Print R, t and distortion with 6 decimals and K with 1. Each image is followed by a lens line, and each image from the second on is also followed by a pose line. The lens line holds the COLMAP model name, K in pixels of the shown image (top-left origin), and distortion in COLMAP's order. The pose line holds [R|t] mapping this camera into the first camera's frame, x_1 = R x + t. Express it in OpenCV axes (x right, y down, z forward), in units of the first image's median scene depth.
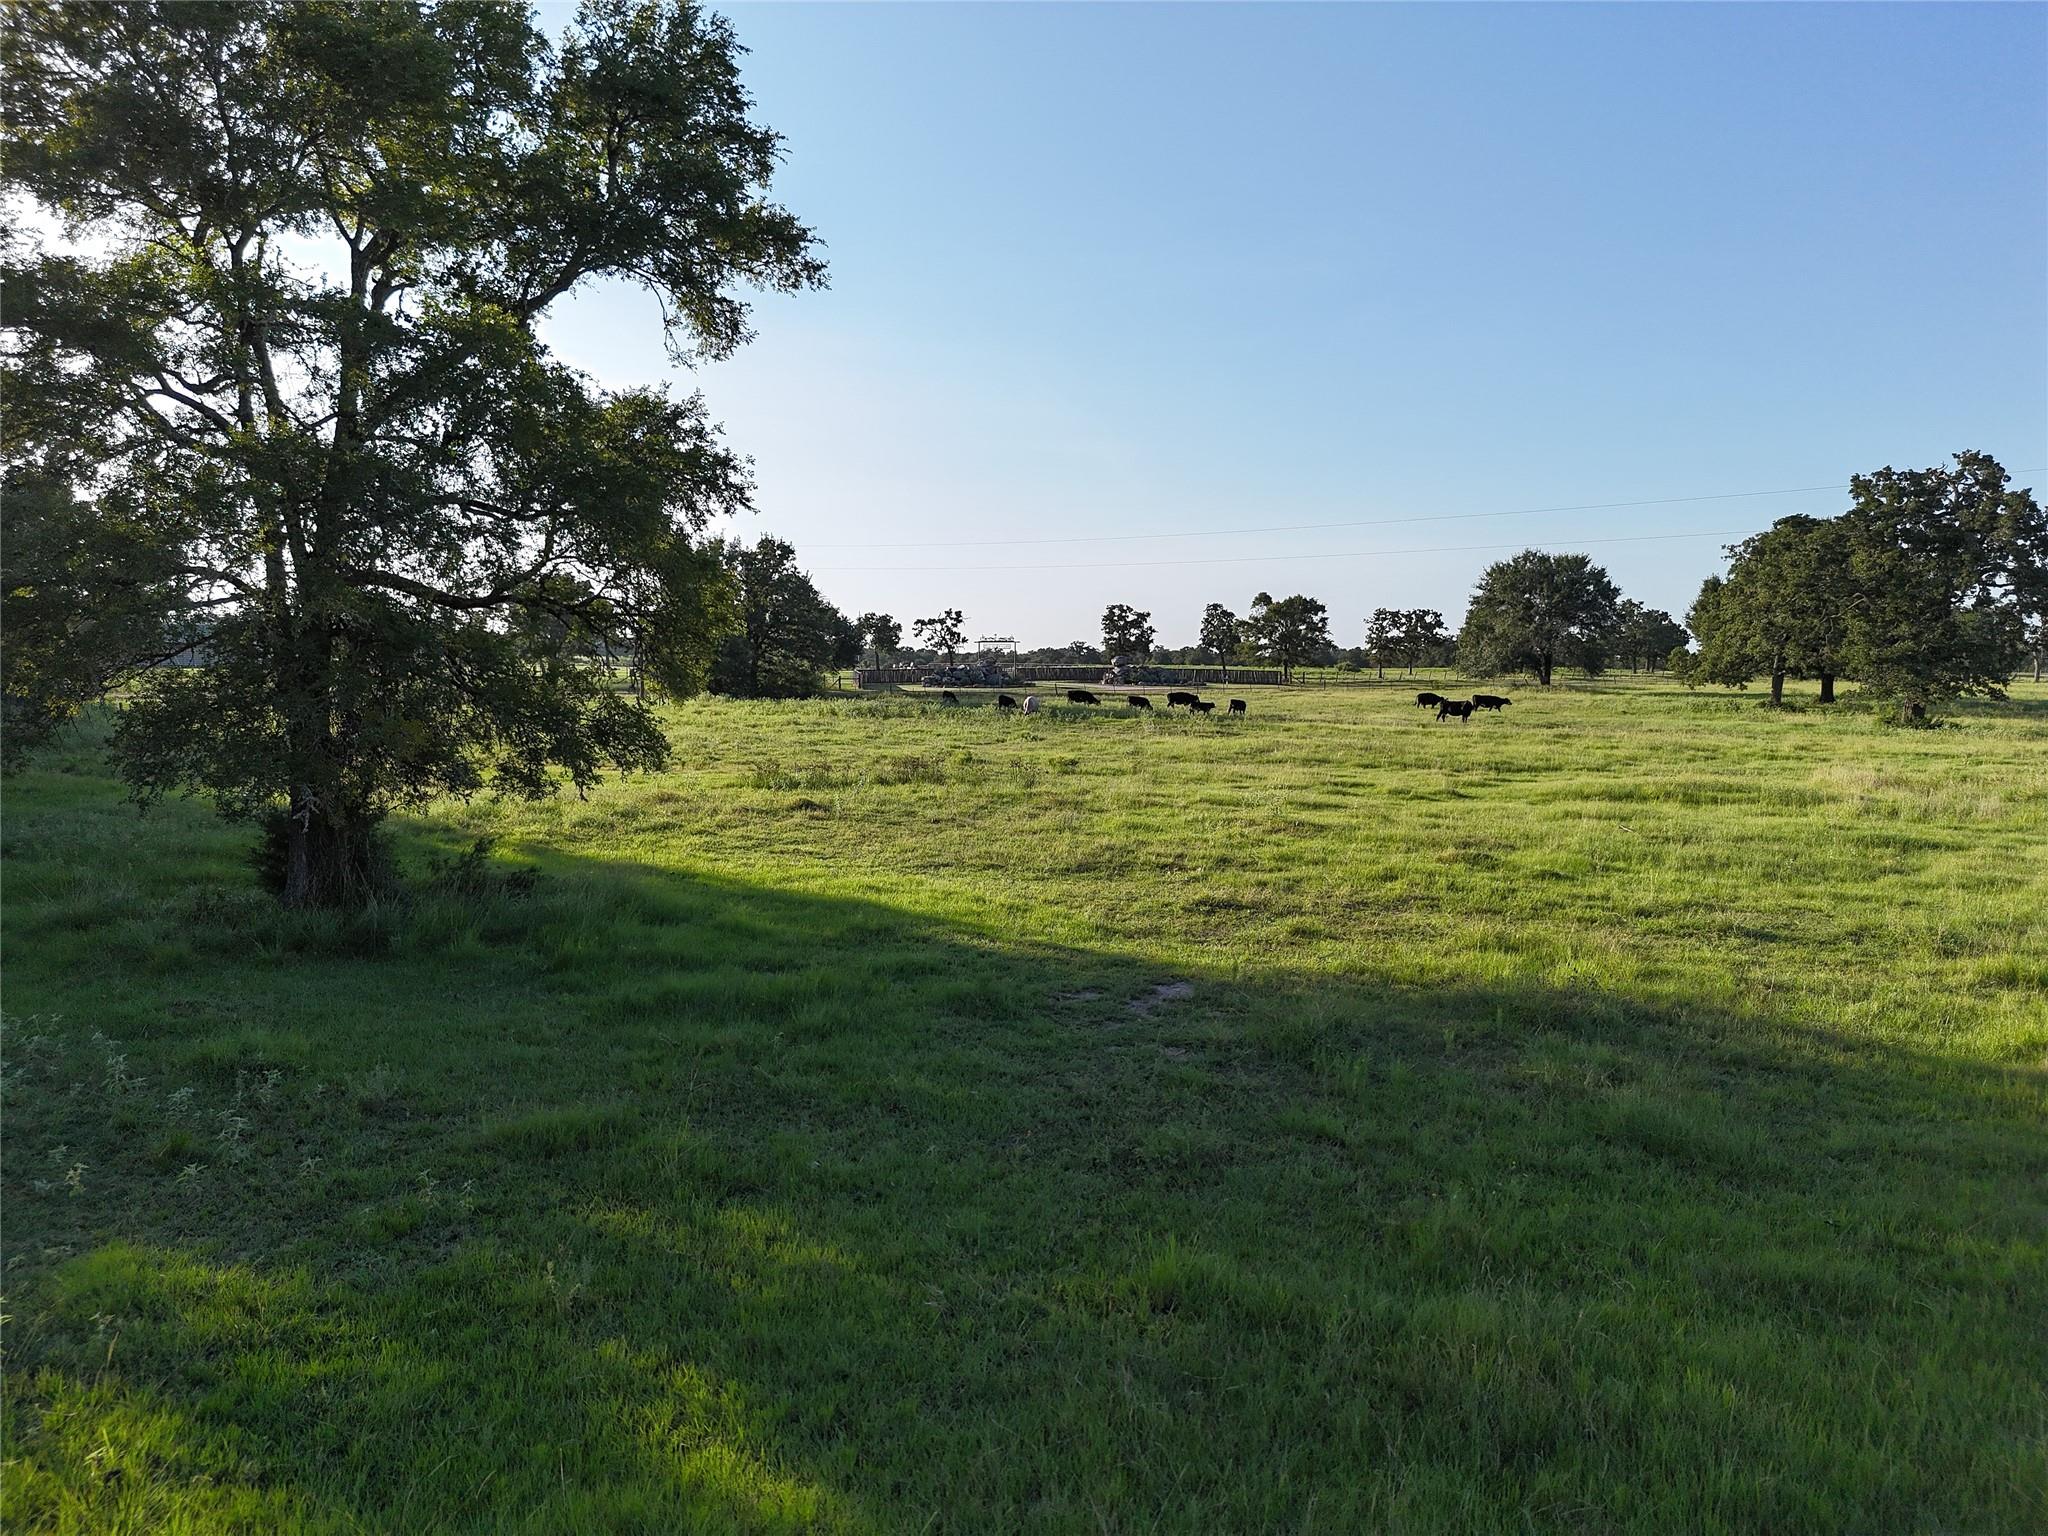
lens RADIAL K [[1436.6, 0, 1021.4], [0, 1436.6, 764.6], [0, 0, 1]] dist [0.039139, -0.027317]
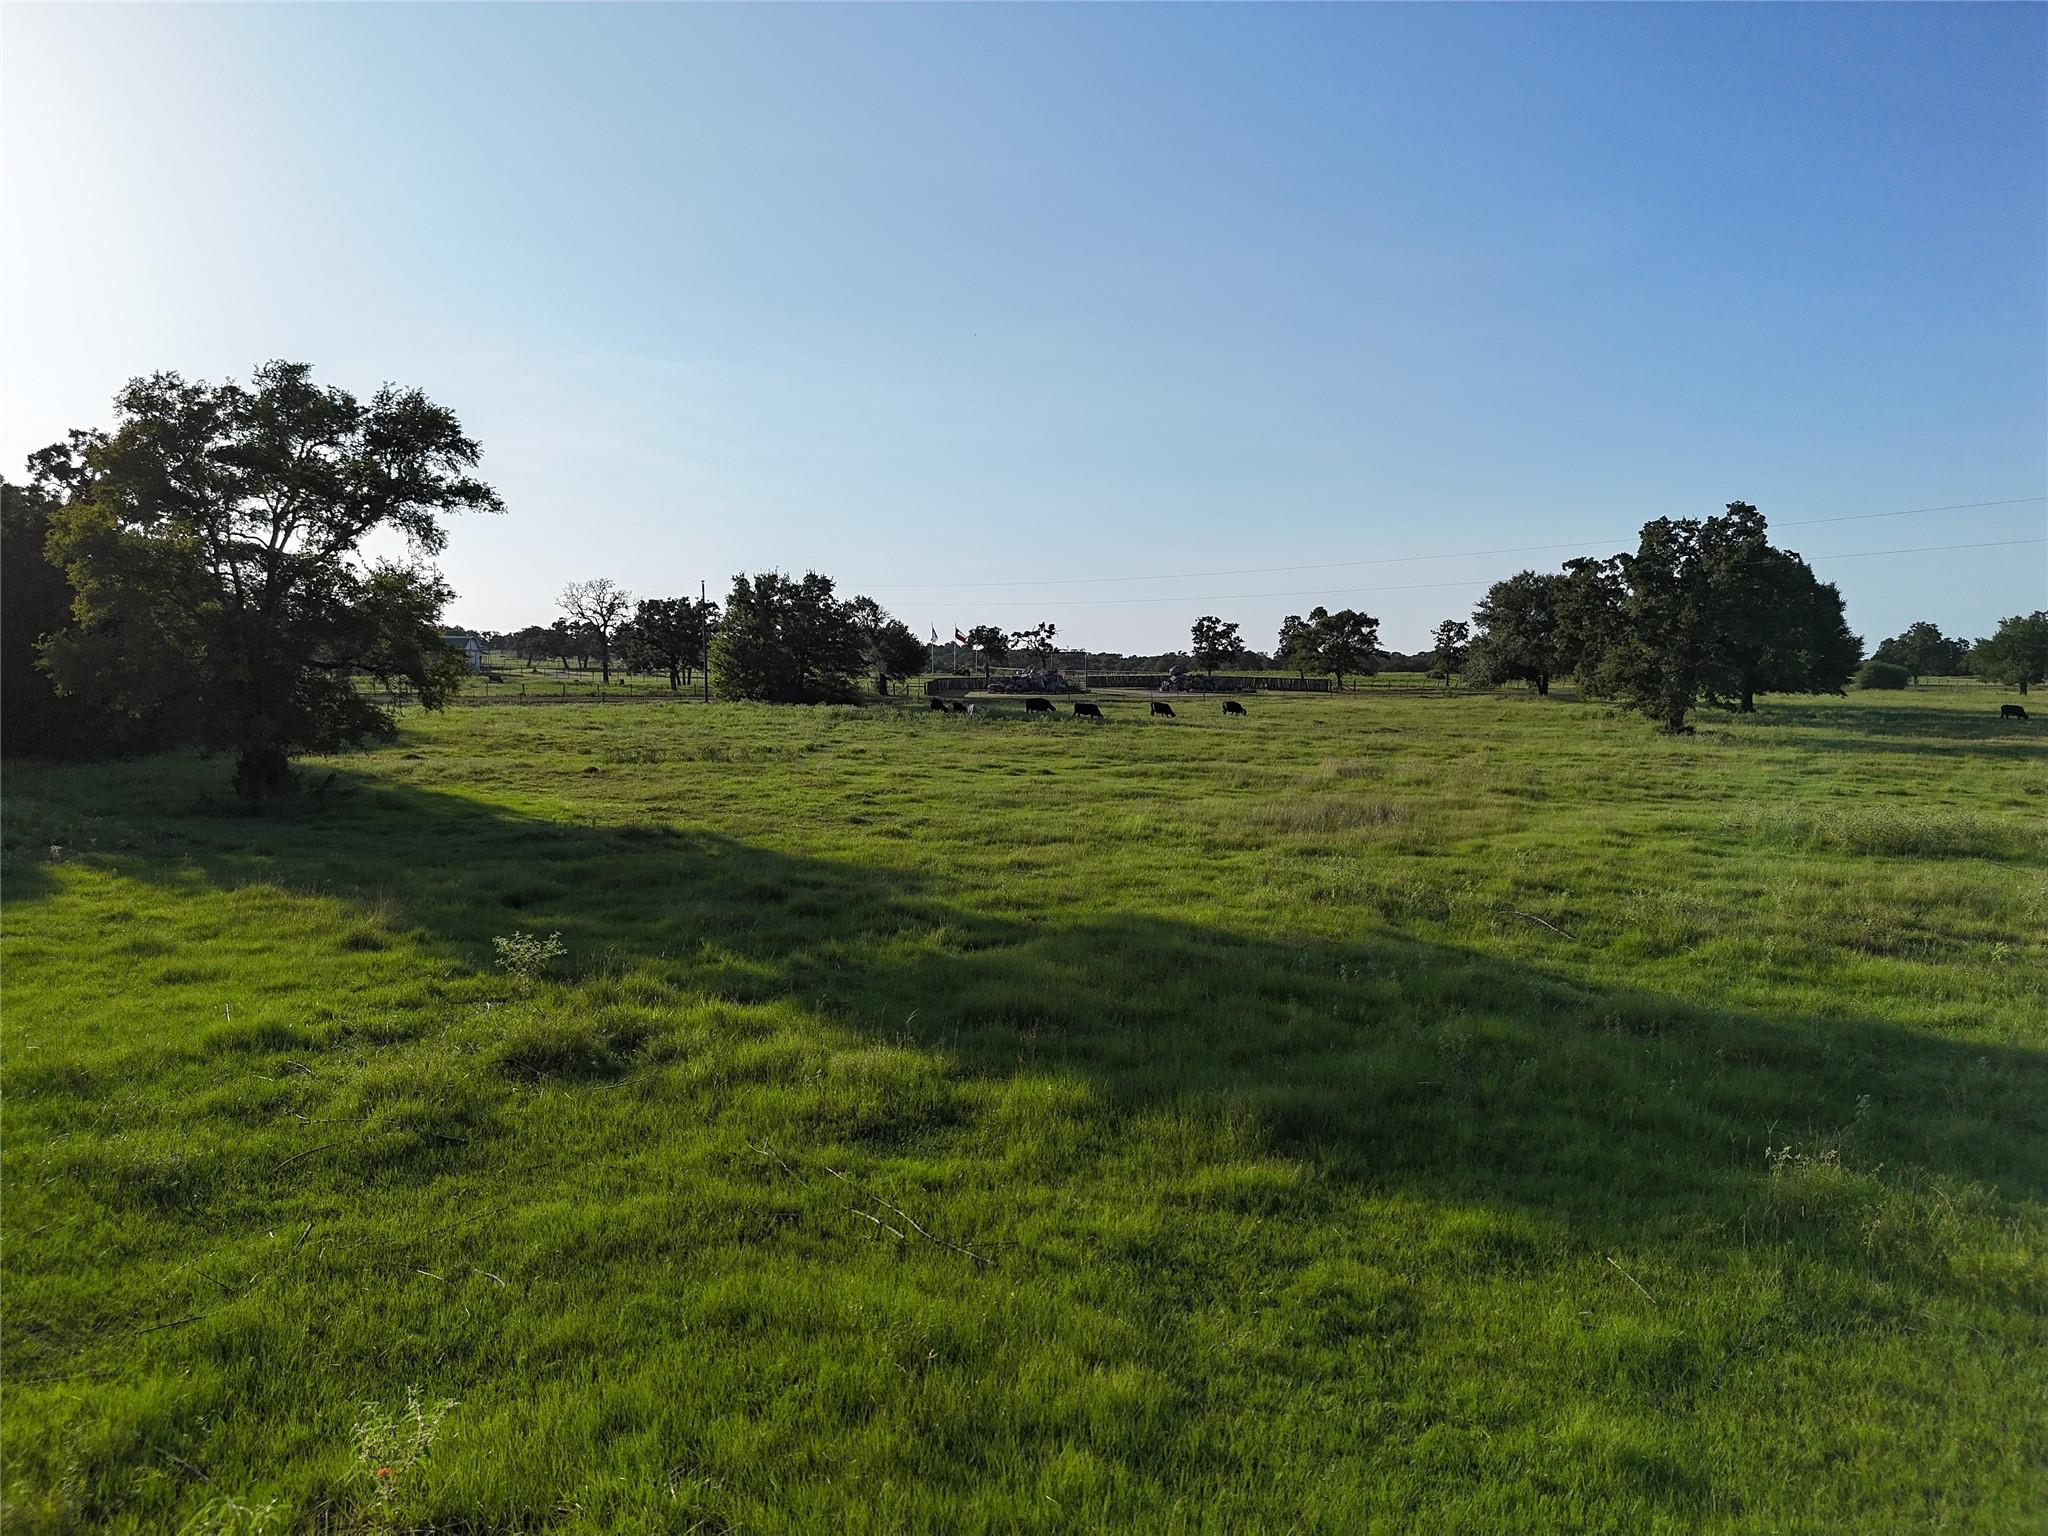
lens RADIAL K [[1436.6, 0, 1026.6], [0, 1436.6, 770.0], [0, 0, 1]] dist [0.039139, -0.027317]
pose [[0.989147, 0.010941, -0.146521, 0.110981], [-0.010599, 0.999939, 0.003115, 0.003083], [0.146546, -0.001528, 0.989203, -0.114311]]
